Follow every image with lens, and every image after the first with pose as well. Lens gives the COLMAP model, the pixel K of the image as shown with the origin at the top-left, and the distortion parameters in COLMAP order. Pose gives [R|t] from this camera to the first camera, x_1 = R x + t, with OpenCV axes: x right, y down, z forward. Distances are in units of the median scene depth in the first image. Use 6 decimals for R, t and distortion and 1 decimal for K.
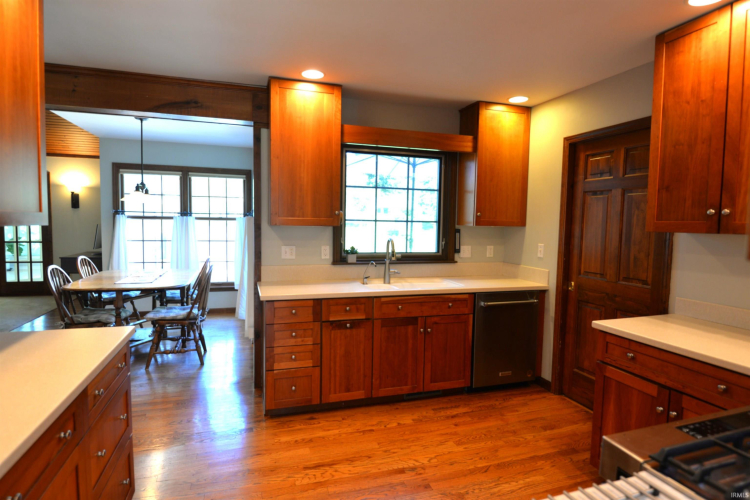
lens RADIAL K [[416.1, 0, 373.2], [0, 416.1, 249.4], [0, 0, 1]] dist [-0.024977, -0.001103]
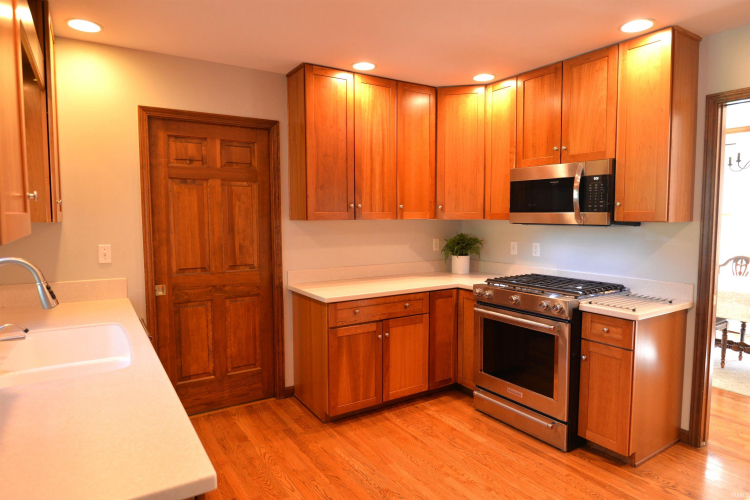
lens RADIAL K [[457.3, 0, 372.4], [0, 457.3, 252.8], [0, 0, 1]] dist [0.000105, -0.000618]
pose [[-0.255662, -0.089870, 0.962580, -0.621174], [0.066193, 0.991706, 0.110170, -0.072319], [-0.964497, 0.091882, -0.247593, 0.987573]]
